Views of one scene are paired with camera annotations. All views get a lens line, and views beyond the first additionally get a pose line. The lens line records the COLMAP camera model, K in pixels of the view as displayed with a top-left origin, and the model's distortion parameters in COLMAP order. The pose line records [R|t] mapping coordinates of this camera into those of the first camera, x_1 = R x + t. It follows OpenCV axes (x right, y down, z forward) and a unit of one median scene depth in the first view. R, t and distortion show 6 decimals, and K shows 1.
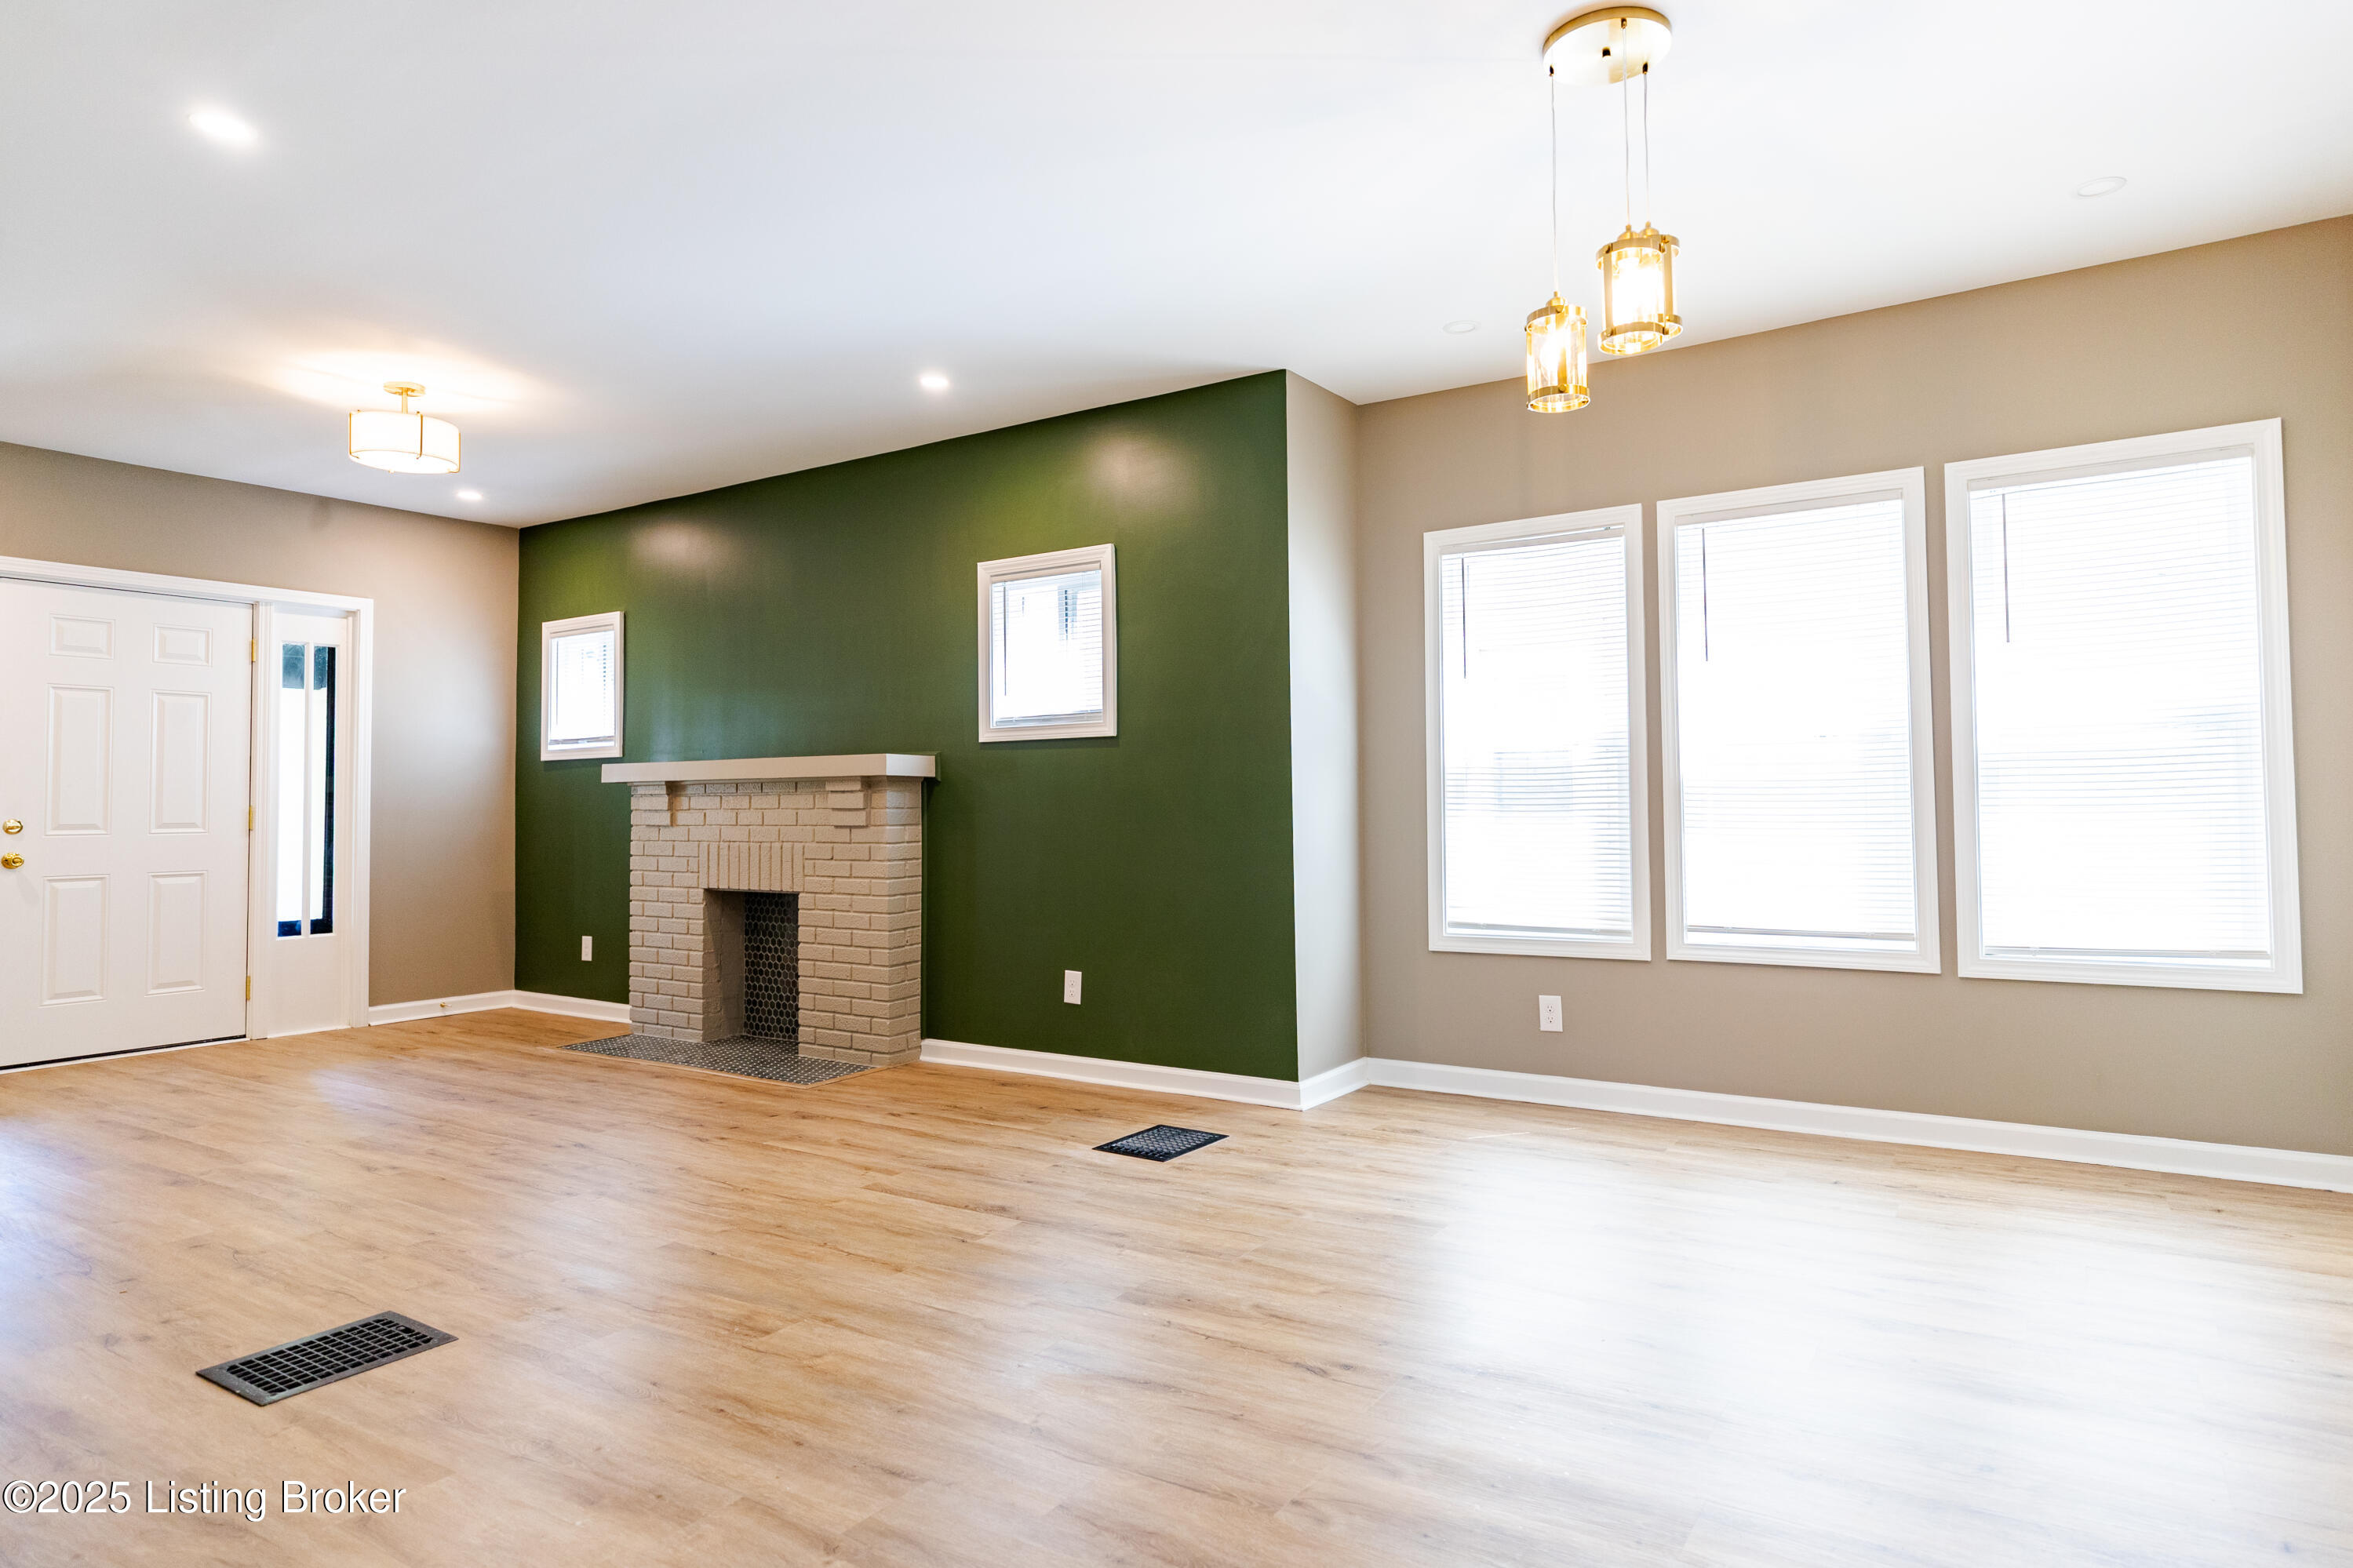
lens RADIAL K [[1349.0, 0, 1223.0], [0, 1349.0, 764.2], [0, 0, 1]] dist [0.004663, 0.001048]
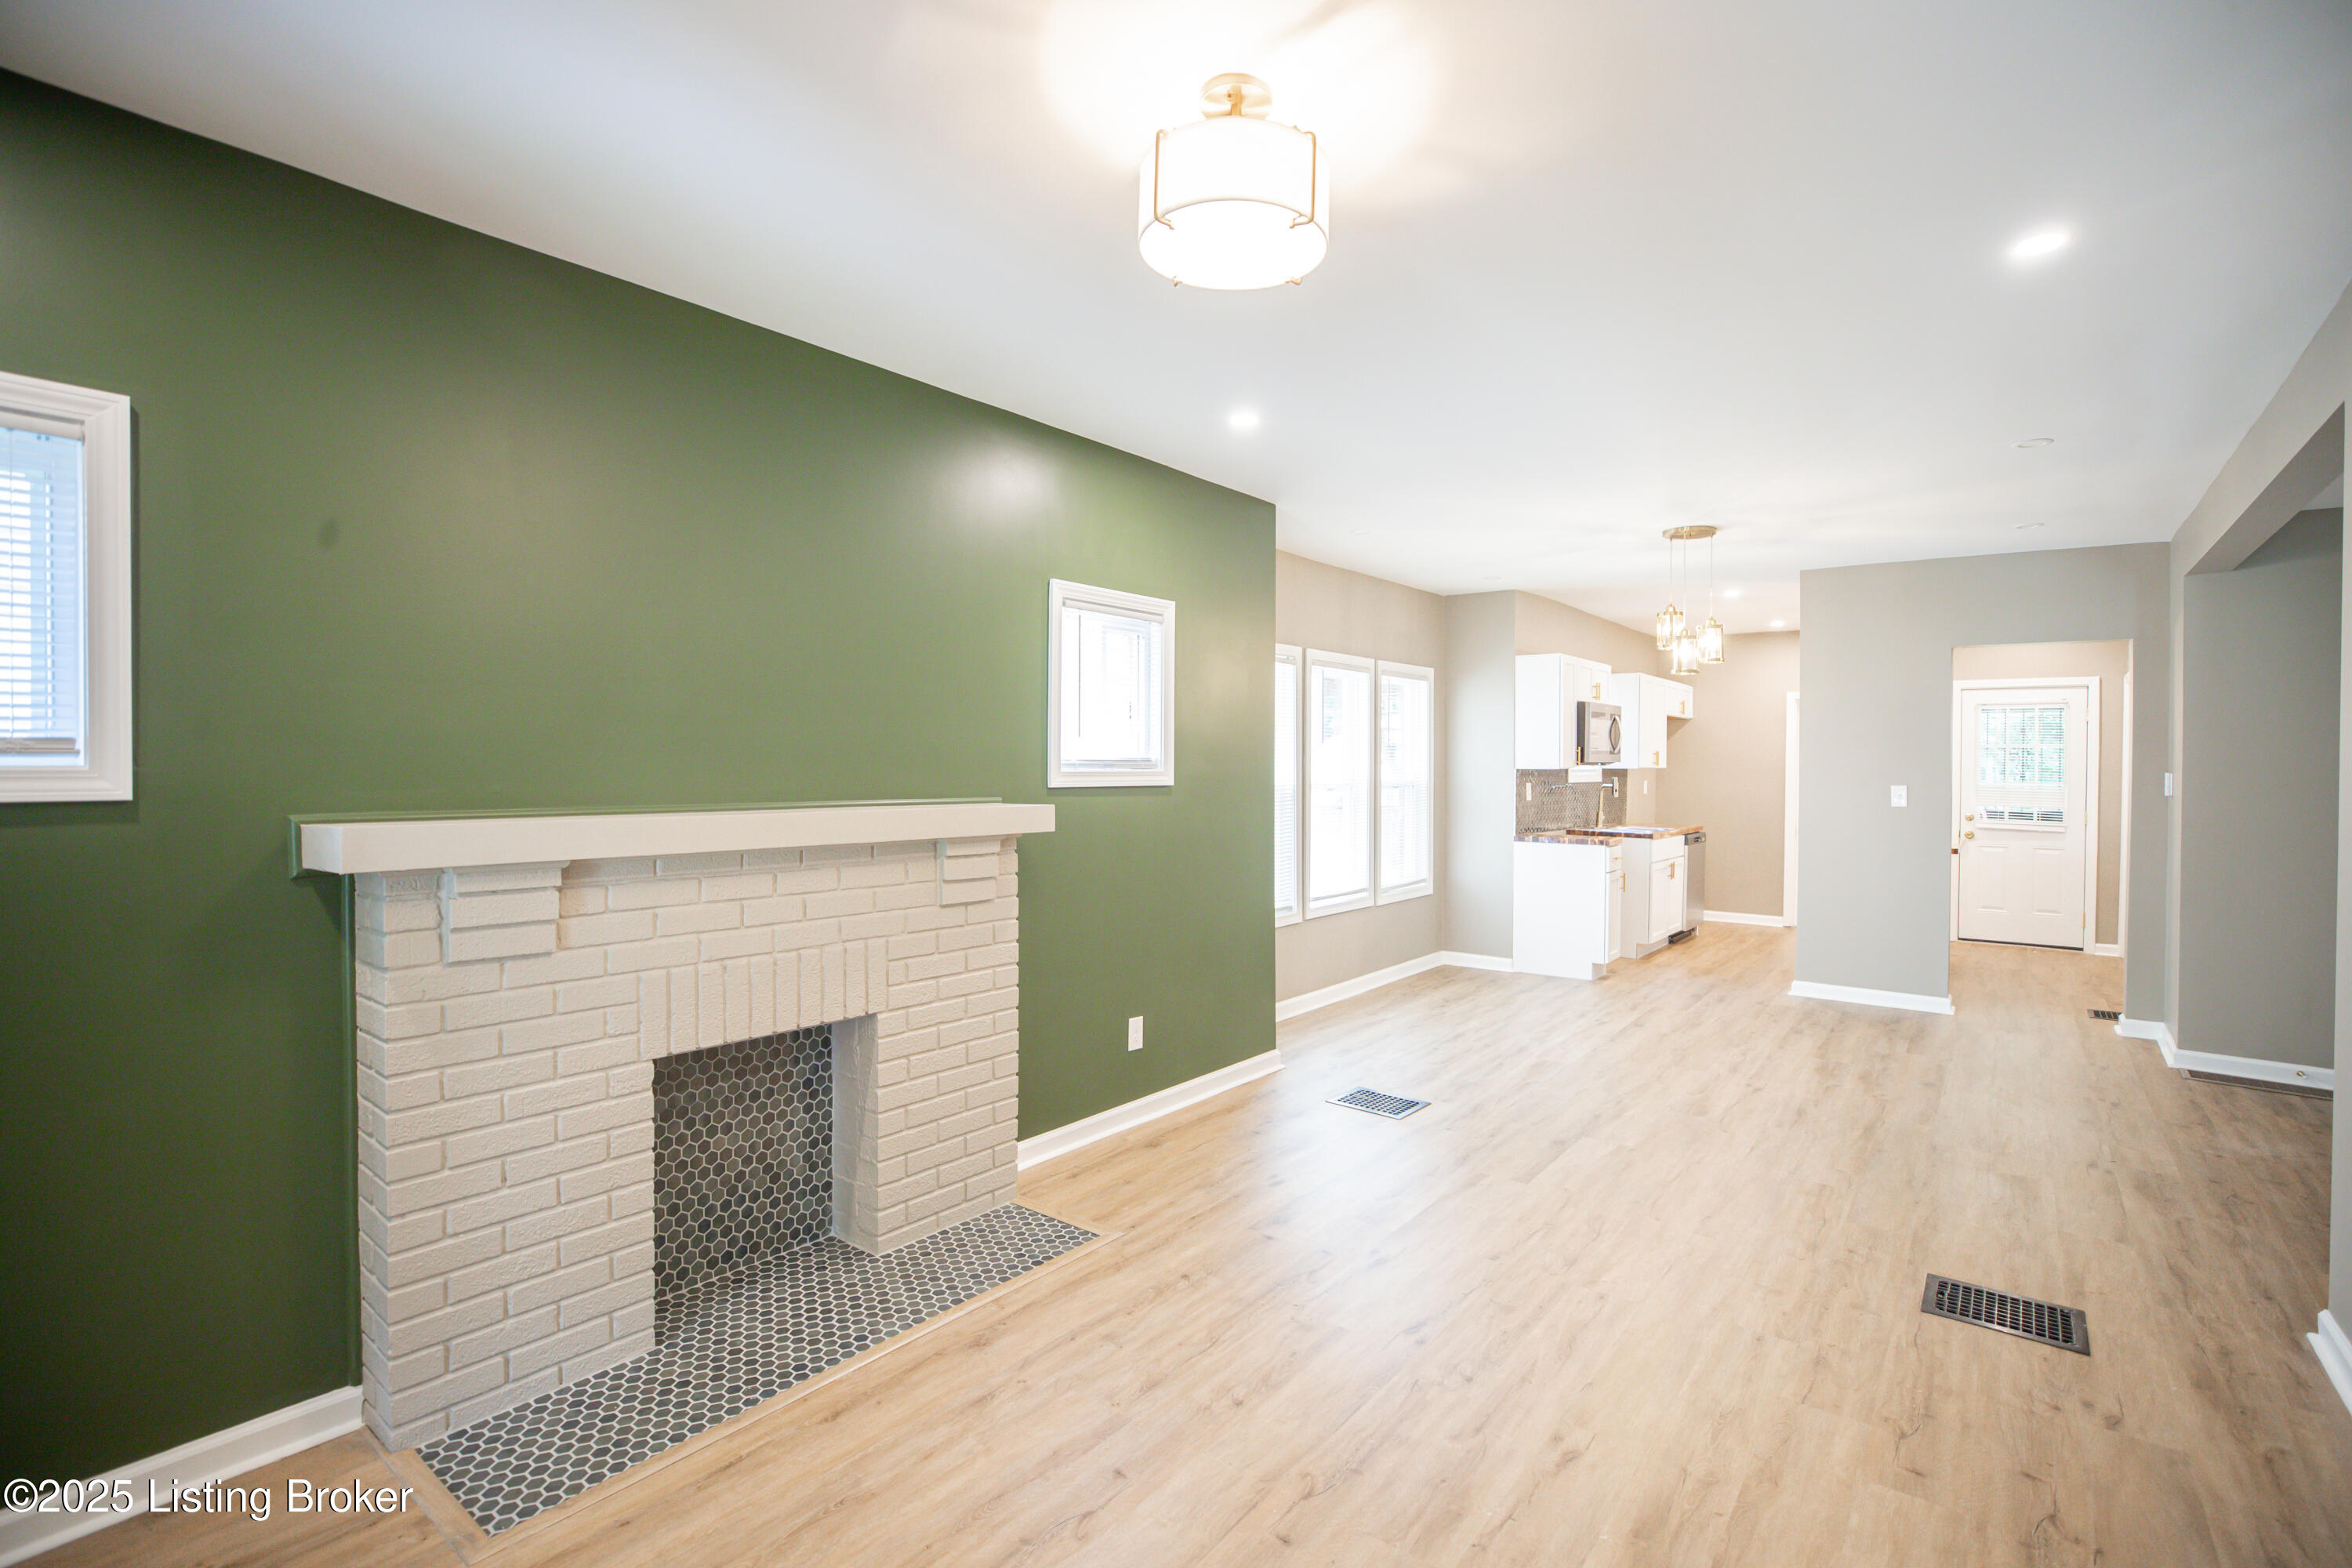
lens RADIAL K [[1073.9, 0, 1191.7], [0, 1073.9, 782.4], [0, 0, 1]] dist [-0.048962, 0.015139]
pose [[0.097371, -0.004836, 0.995236, -0.910111], [-0.040525, 0.999140, 0.008820, -0.031974], [-0.994423, -0.041191, 0.097091, 0.889824]]
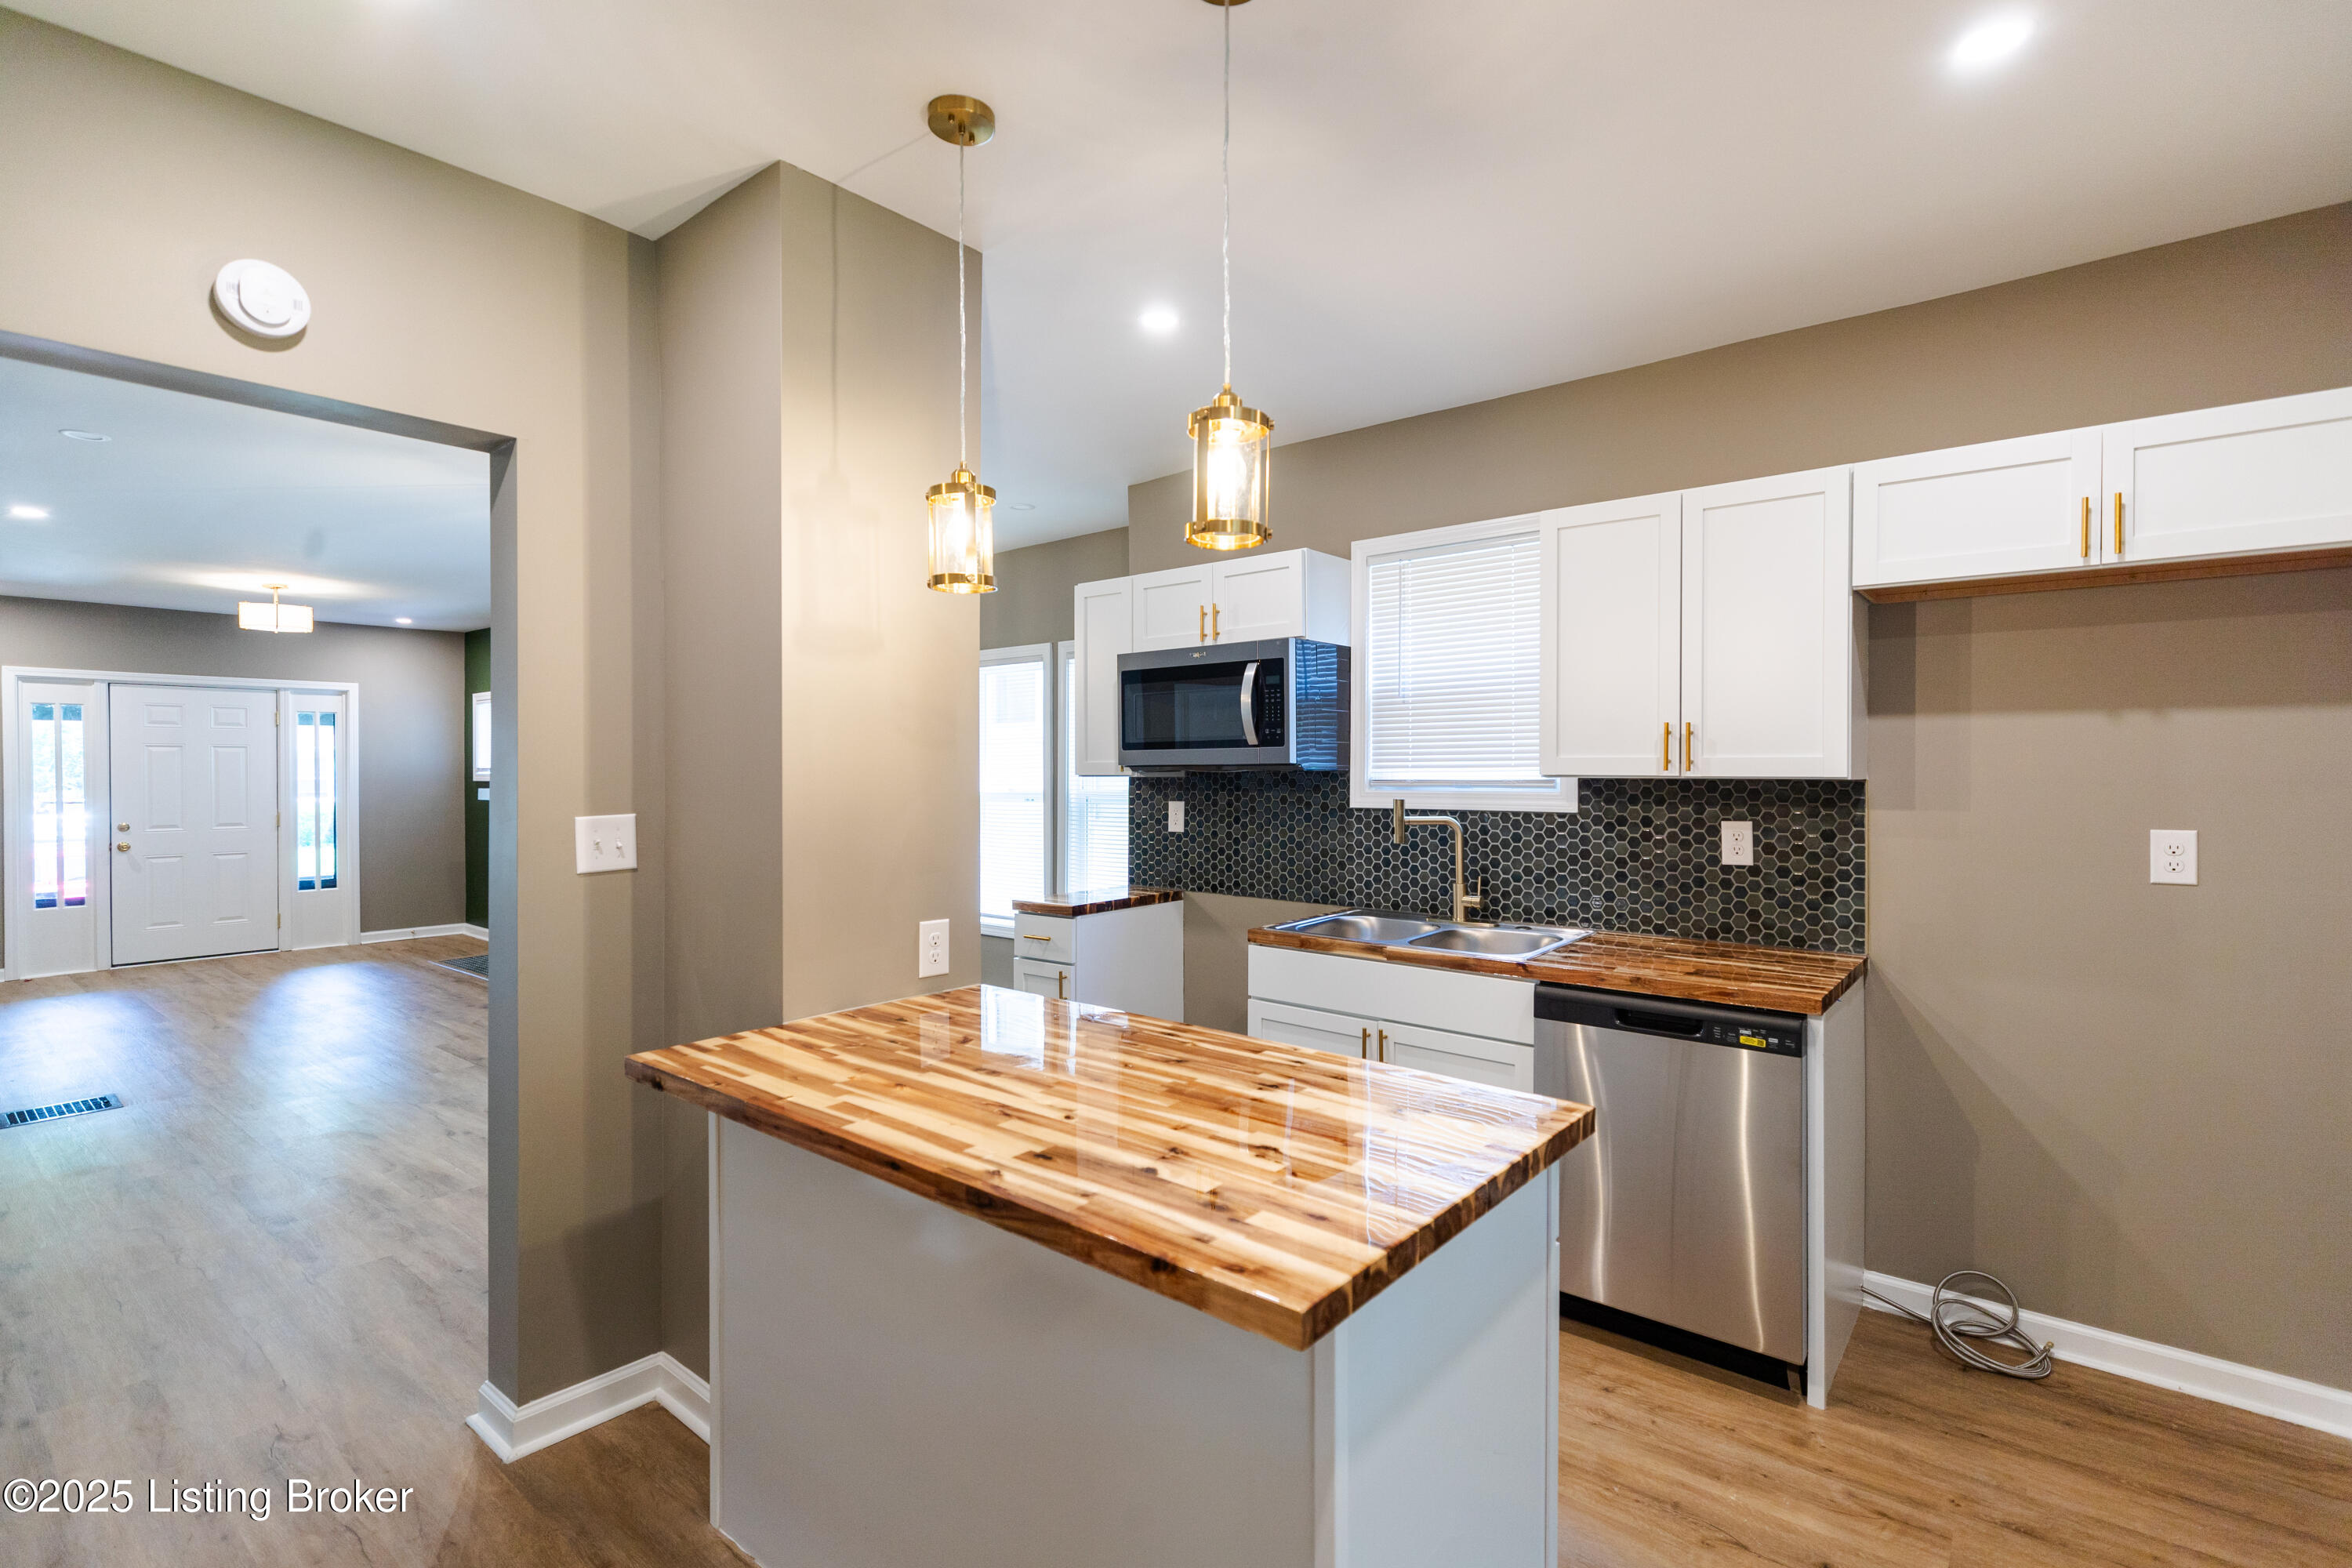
lens RADIAL K [[1099.9, 0, 1228.9], [0, 1099.9, 781.2], [0, 0, 1]] dist [0.002559, -0.000249]
pose [[0.994540, 0.010187, -0.103856, 0.703275], [-0.005596, 0.998998, 0.044406, -0.088333], [0.104204, -0.043582, 0.993601, -0.268756]]
